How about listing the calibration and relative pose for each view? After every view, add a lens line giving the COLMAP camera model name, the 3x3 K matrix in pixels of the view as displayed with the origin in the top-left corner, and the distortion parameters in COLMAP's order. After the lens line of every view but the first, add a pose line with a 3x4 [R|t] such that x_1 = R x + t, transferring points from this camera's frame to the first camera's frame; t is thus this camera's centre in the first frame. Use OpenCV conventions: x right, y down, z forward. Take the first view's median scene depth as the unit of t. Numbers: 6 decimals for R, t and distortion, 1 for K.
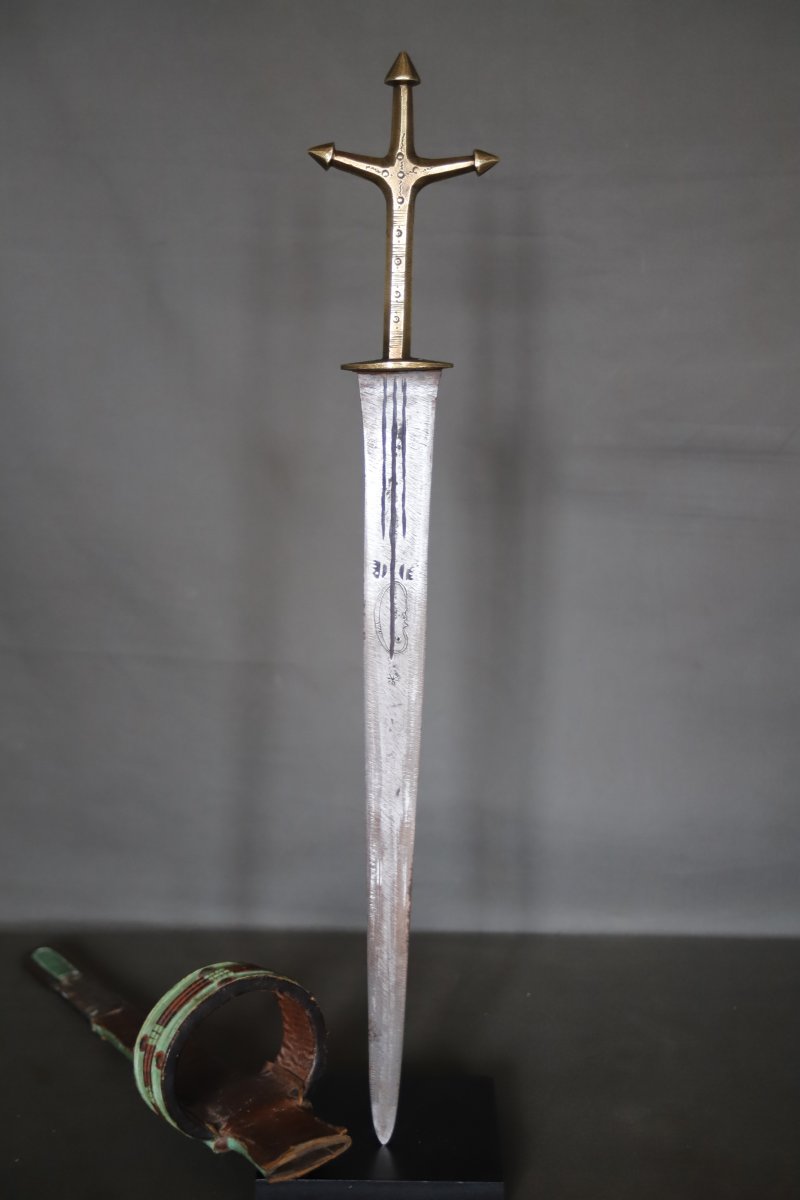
lens RADIAL K [[2086.1, 0, 400.0], [0, 2086.1, 600.0], [0, 0, 1]] dist [0.071532, 0.107294]
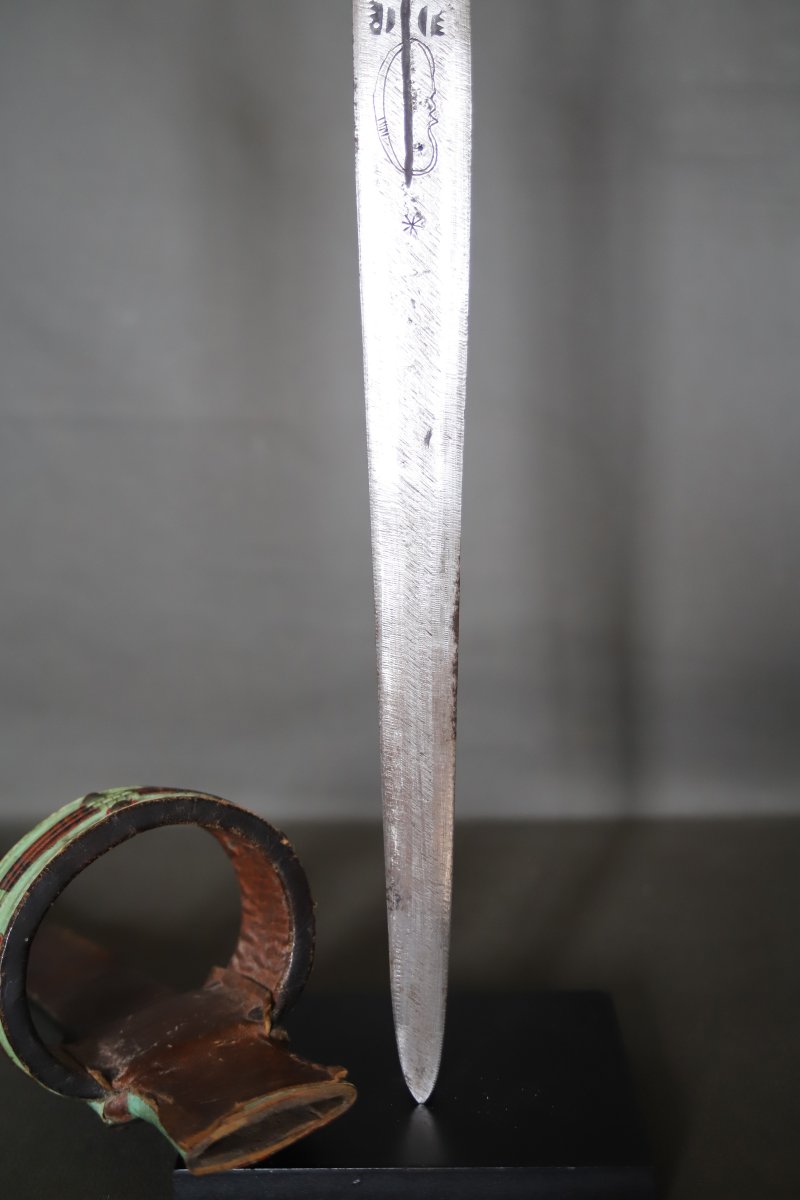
lens RADIAL K [[1816.4, 0, 400.0], [0, 1816.4, 600.0], [0, 0, 1]] dist [0.002027, 0.010117]
pose [[0.999217, -0.028590, -0.027353, 0.003393], [0.027177, 0.998342, -0.050733, 0.154676], [0.028758, 0.049950, 0.998338, 0.529129]]
